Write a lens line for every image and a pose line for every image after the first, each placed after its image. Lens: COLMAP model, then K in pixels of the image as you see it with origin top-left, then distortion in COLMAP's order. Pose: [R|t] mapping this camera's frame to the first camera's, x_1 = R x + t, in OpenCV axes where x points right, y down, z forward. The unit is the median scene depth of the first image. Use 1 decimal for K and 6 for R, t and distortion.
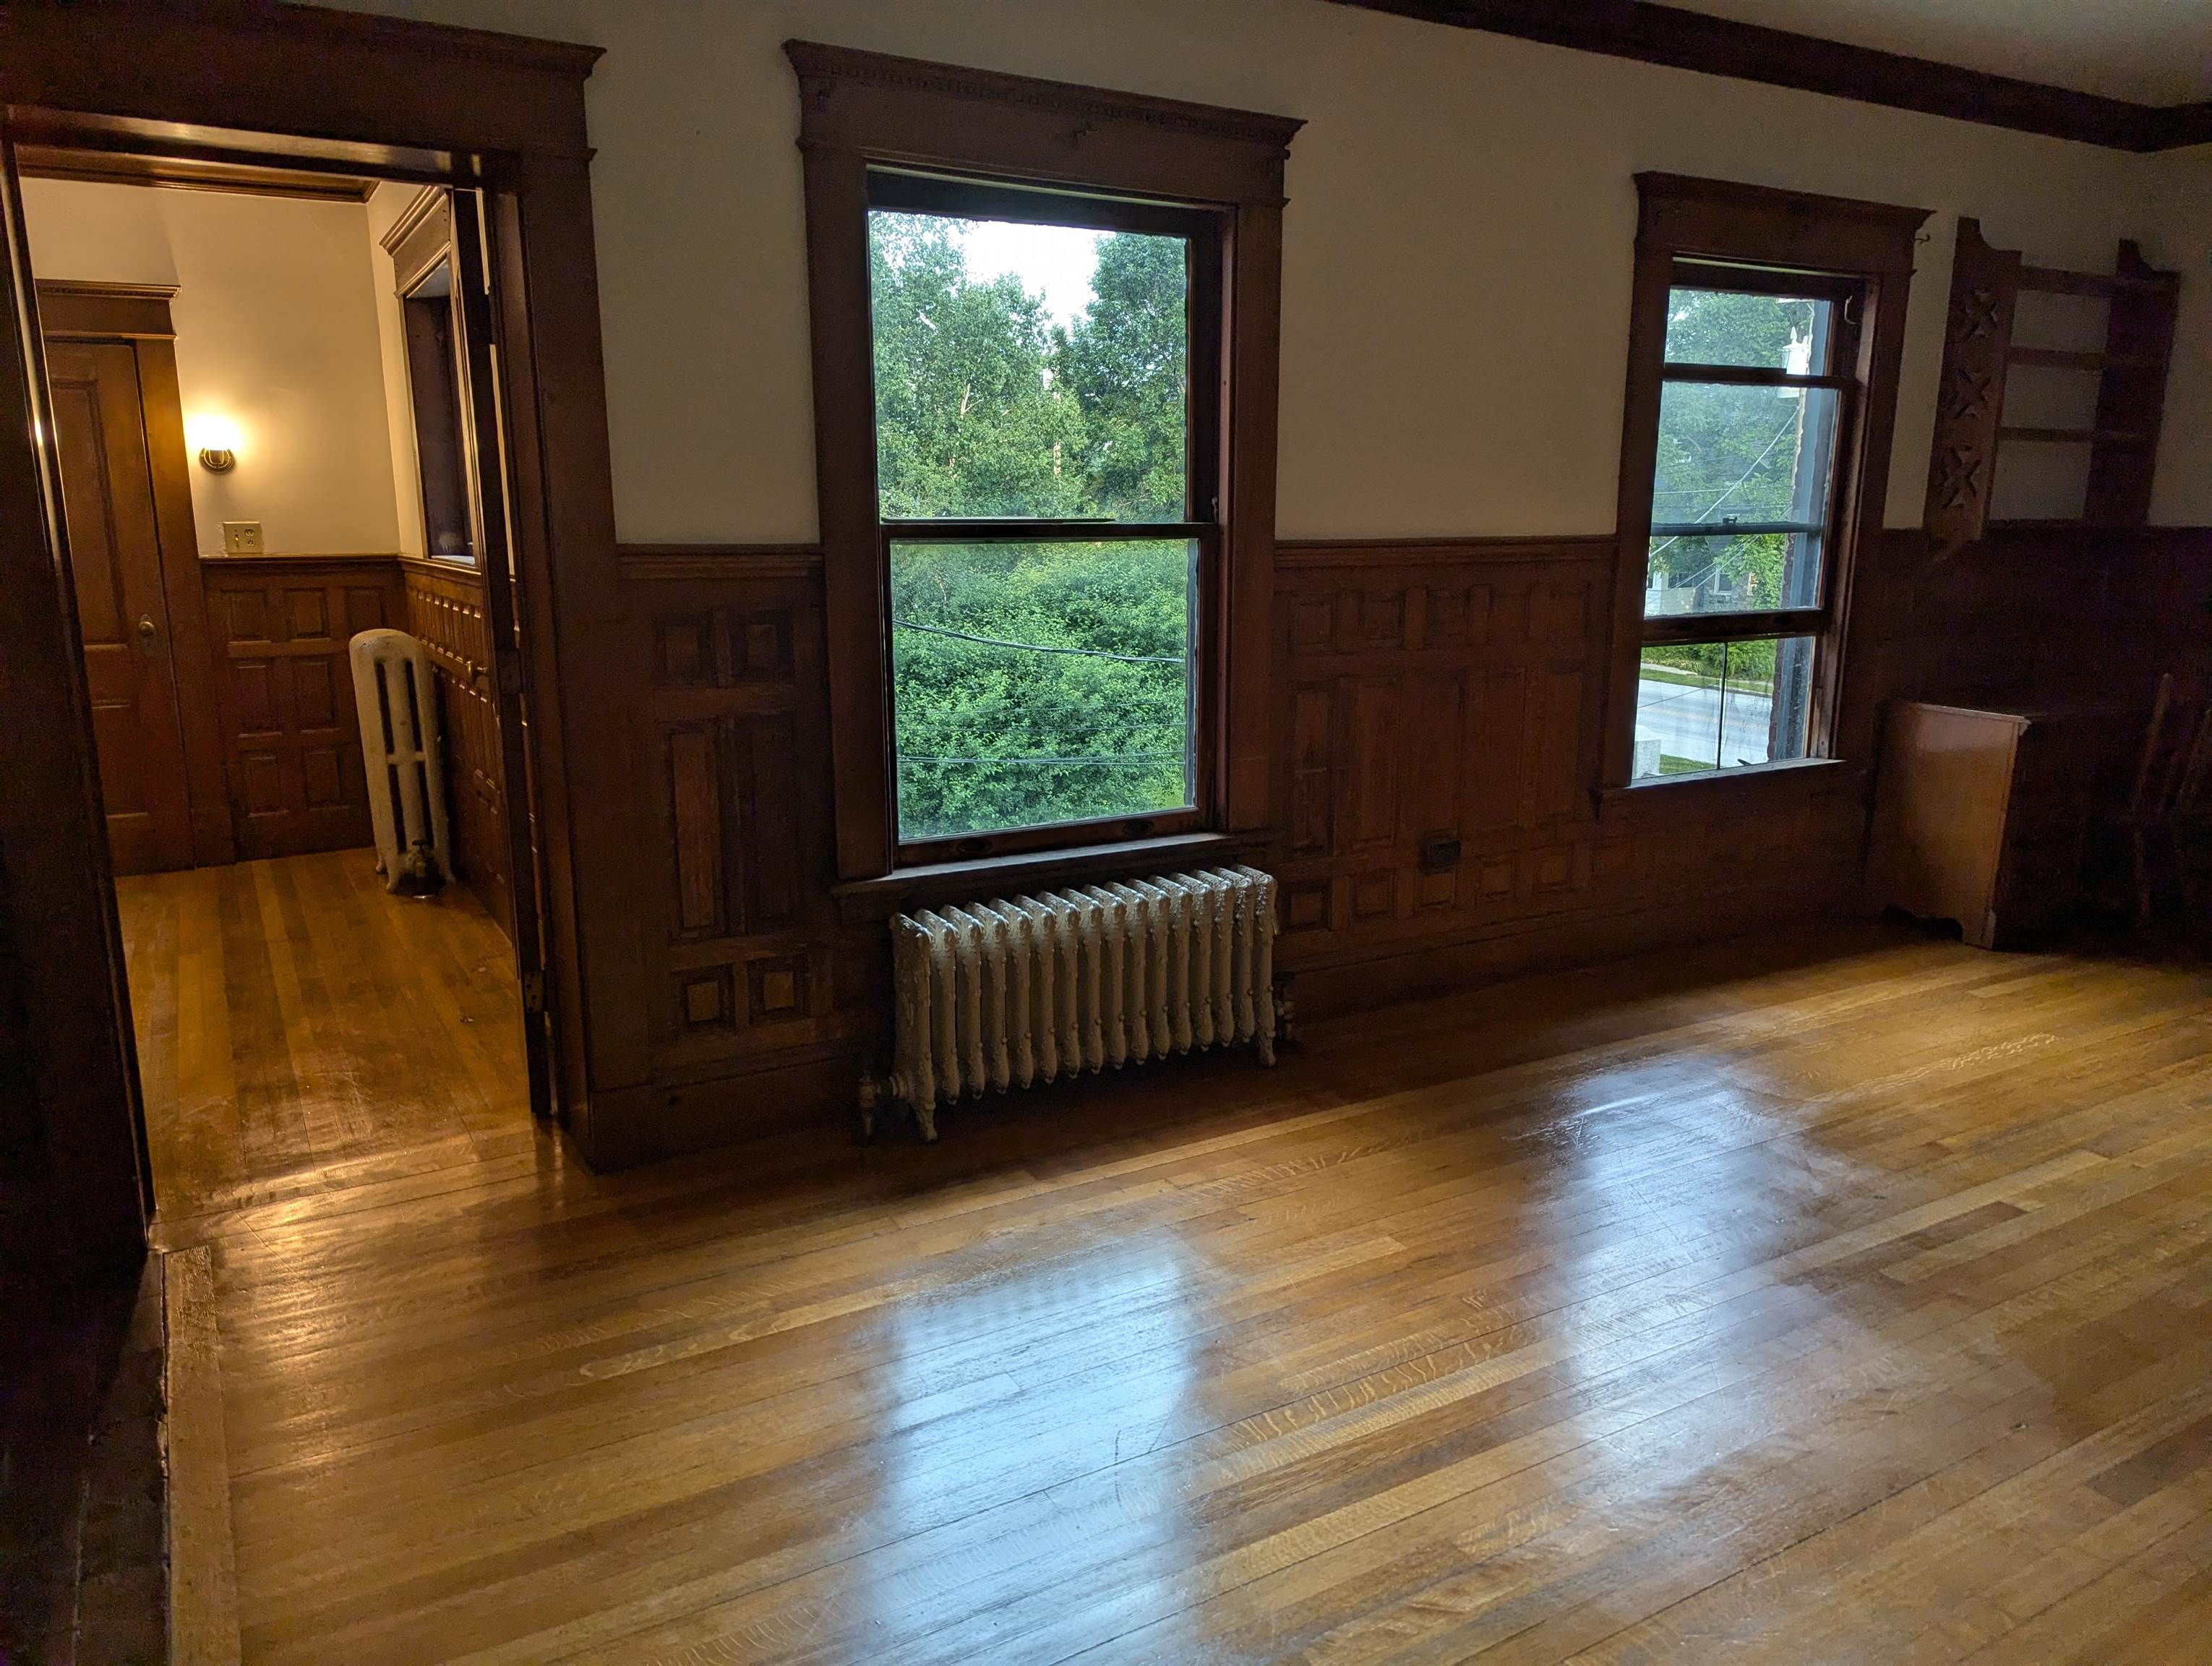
lens RADIAL K [[1553.0, 0, 1121.8], [0, 1553.0, 819.0], [0, 0, 1]] dist [0.056331, -0.043753]
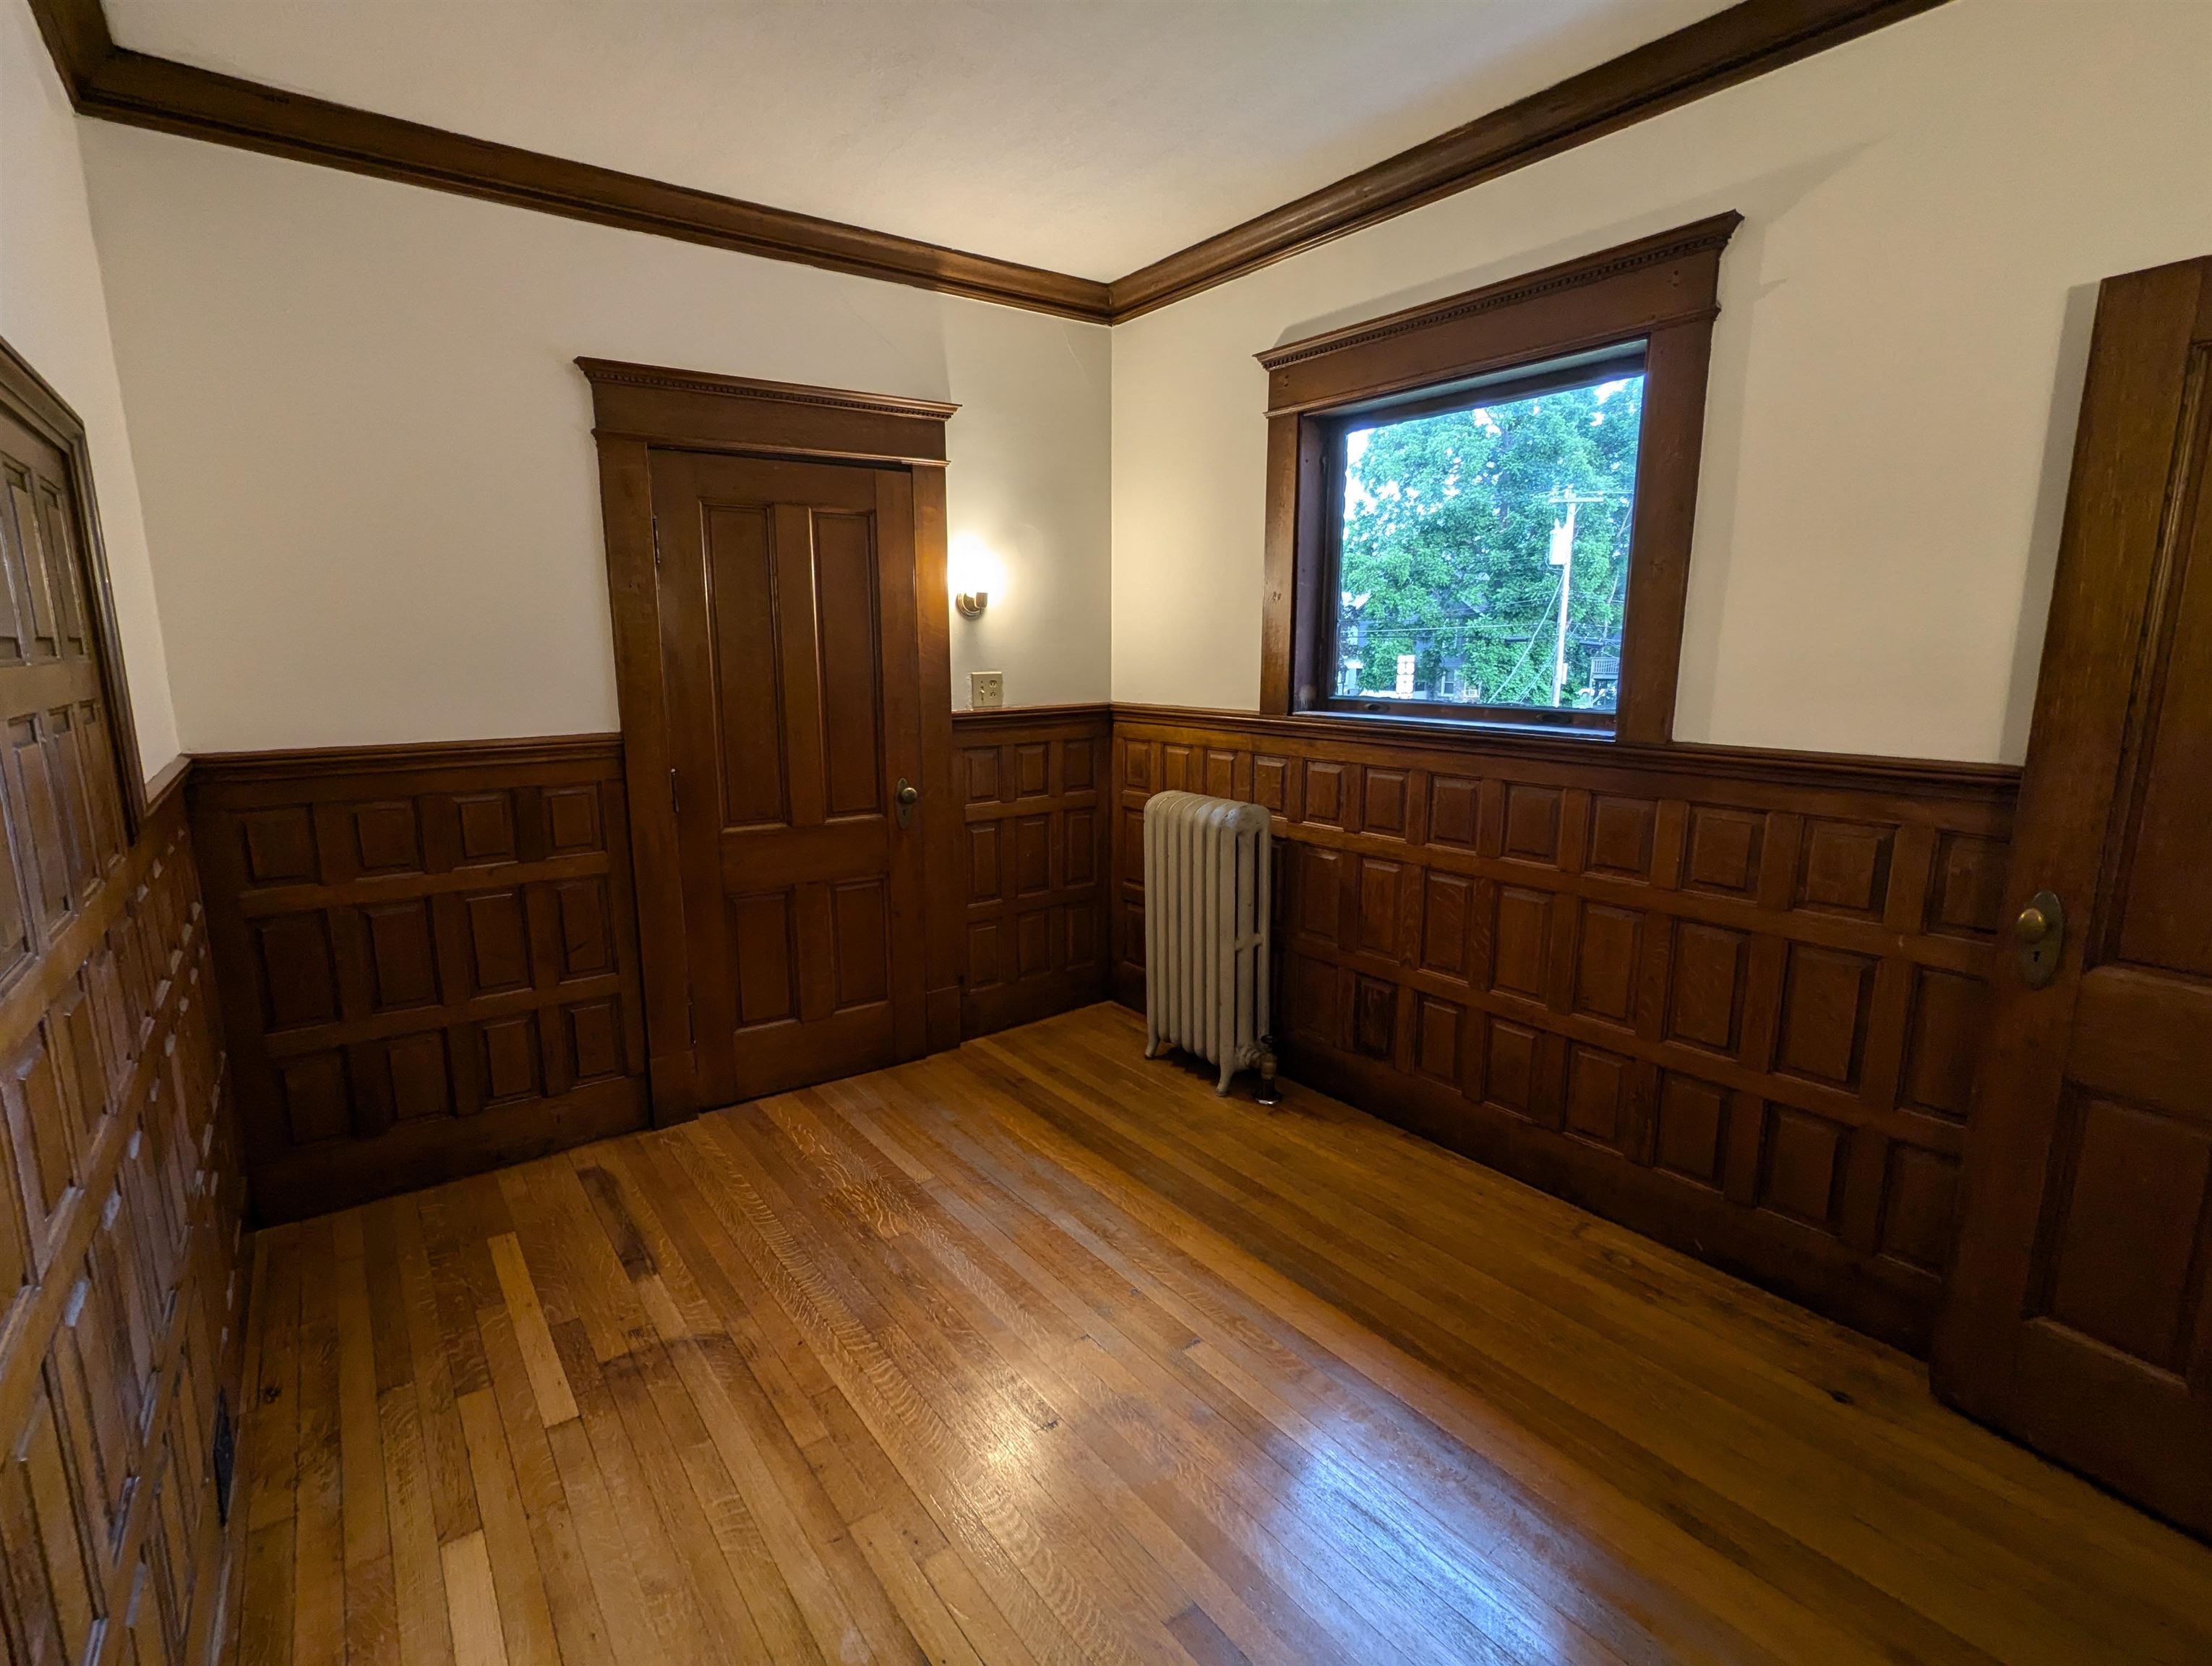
lens RADIAL K [[1043.1, 0, 1099.6], [0, 1043.1, 834.8], [0, 0, 1]] dist [-0.008370, 0.001872]
pose [[0.993143, -0.020135, 0.115160, -0.797051], [0.020926, 0.999765, -0.005666, -0.128326], [-0.115019, 0.008037, 0.993331, 0.567283]]
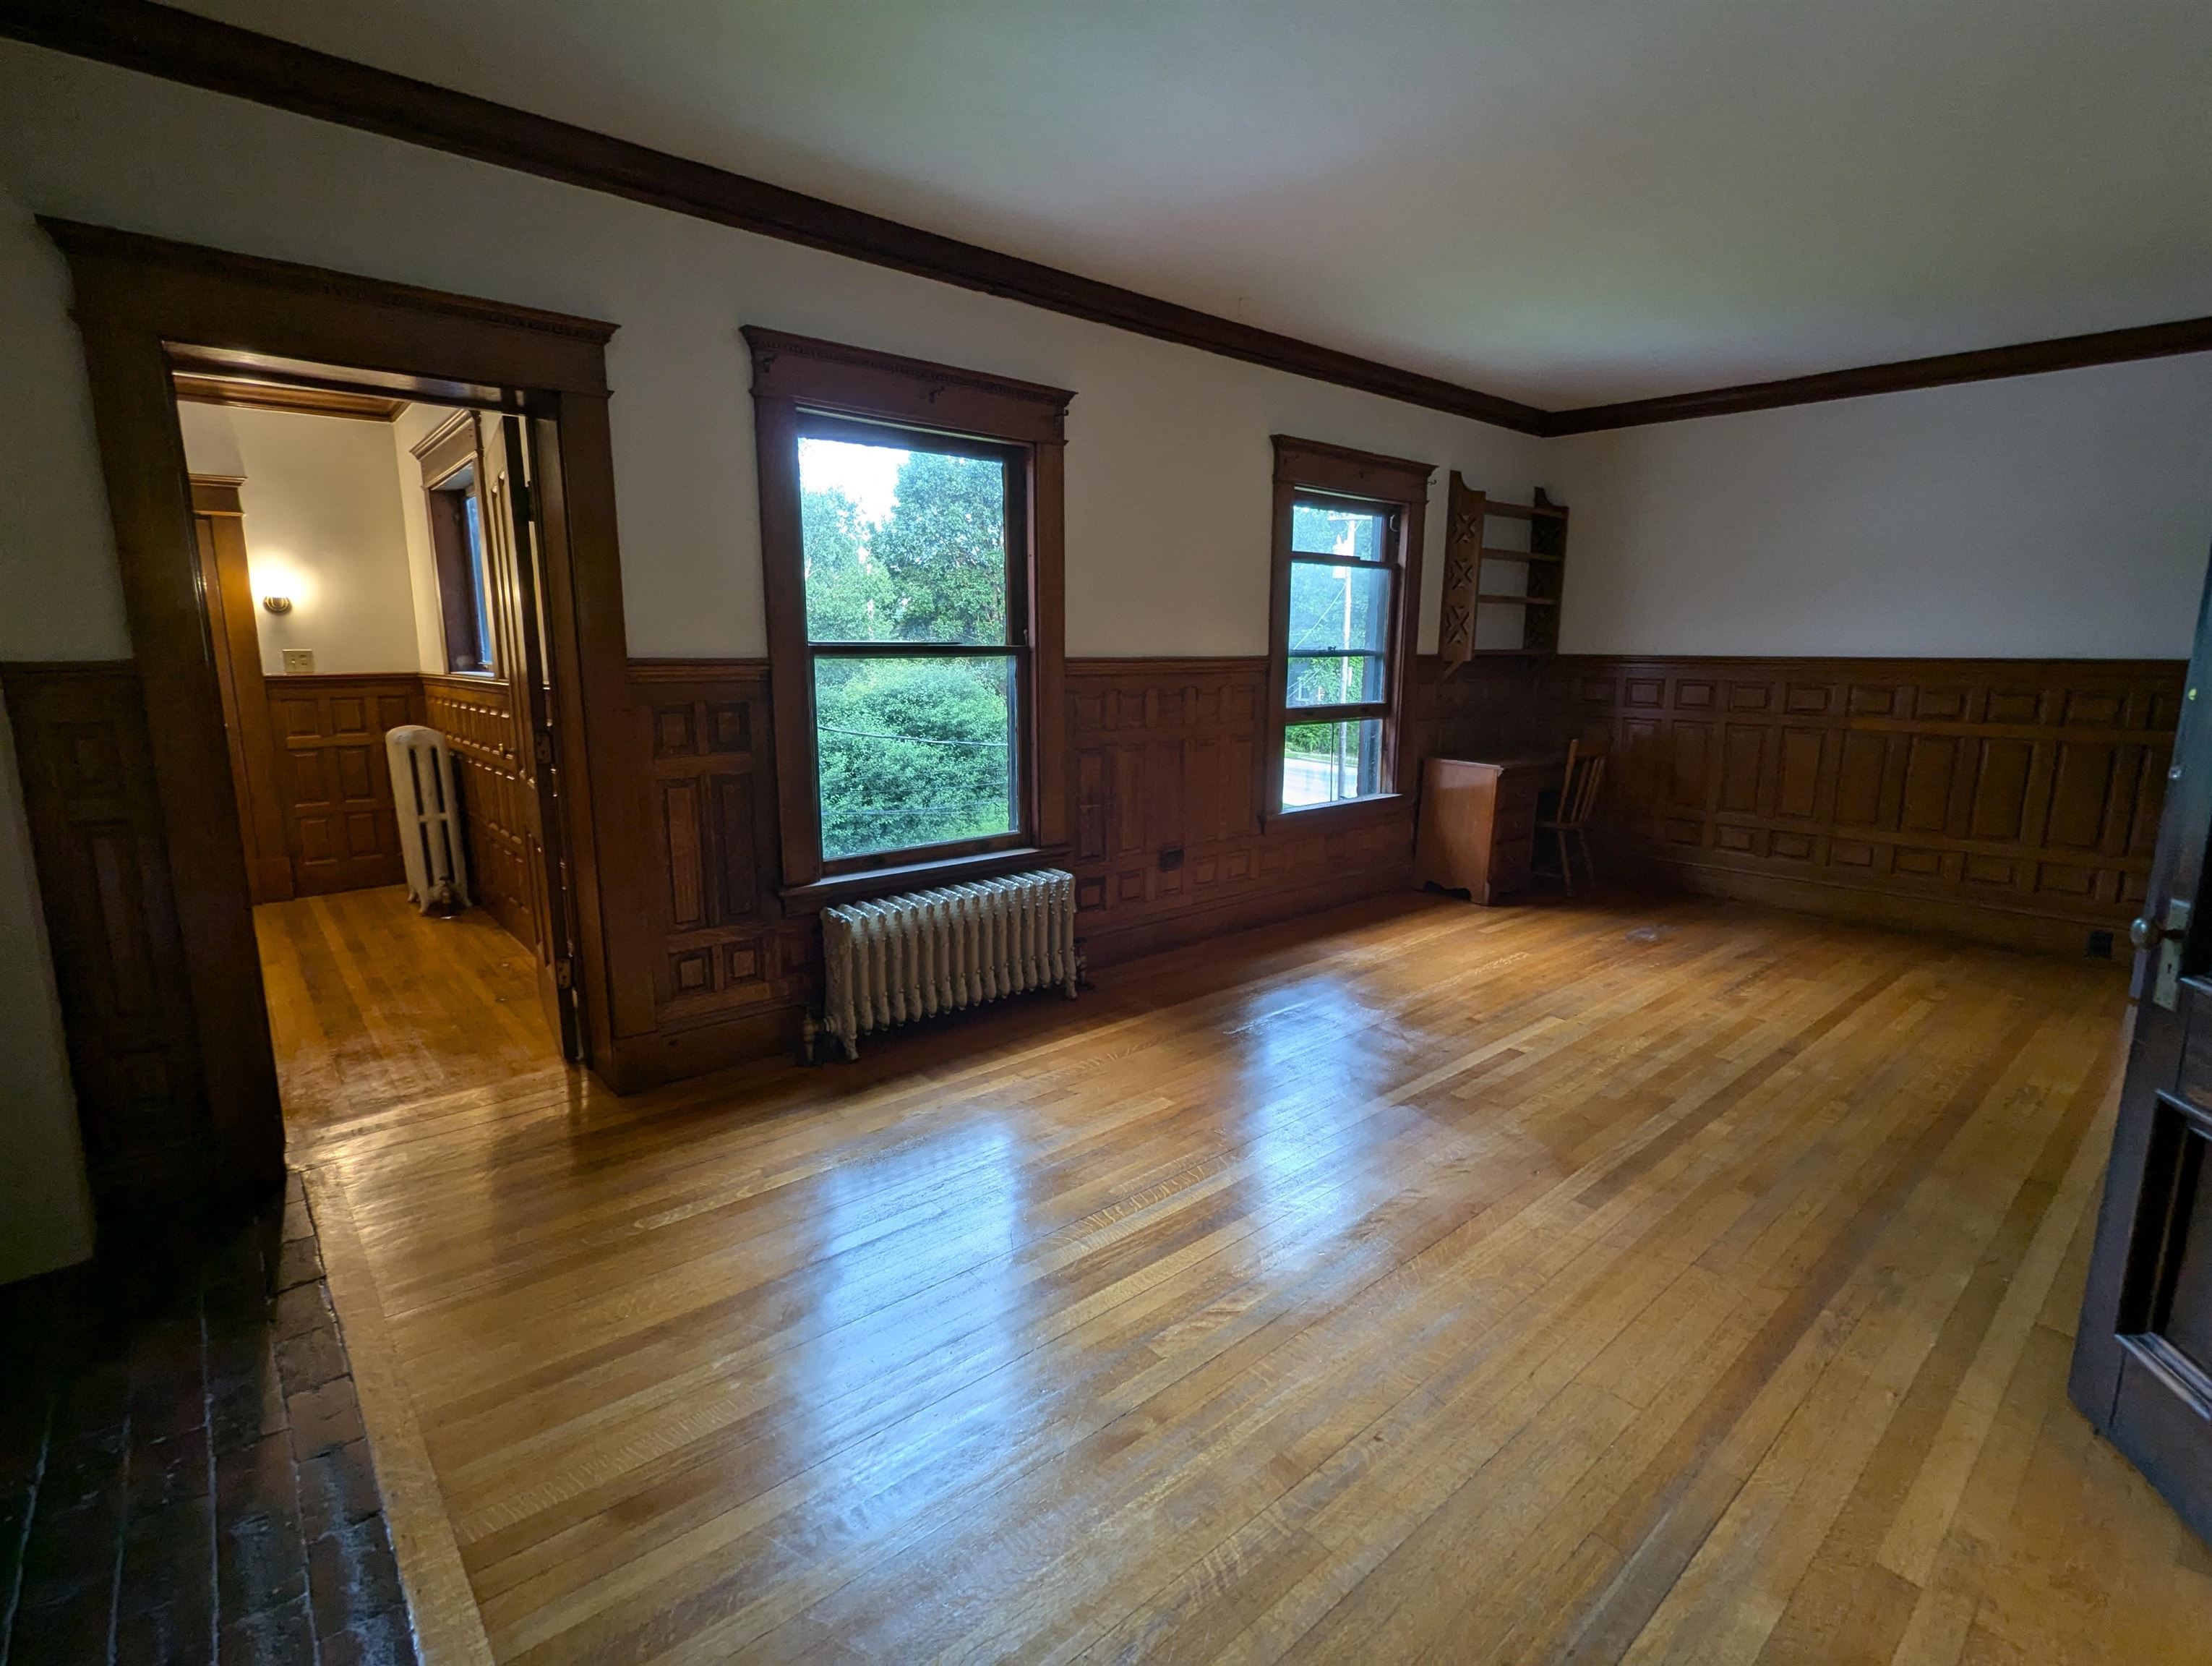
lens RADIAL K [[1043.1, 0, 1111.8], [0, 1043.1, 833.9], [0, 0, 1]] dist [-0.008370, 0.001872]
pose [[0.982909, -0.029634, 0.181689, -0.043608], [0.032642, 0.999375, -0.013589, 0.010216], [-0.181173, 0.019288, 0.983262, -0.019084]]
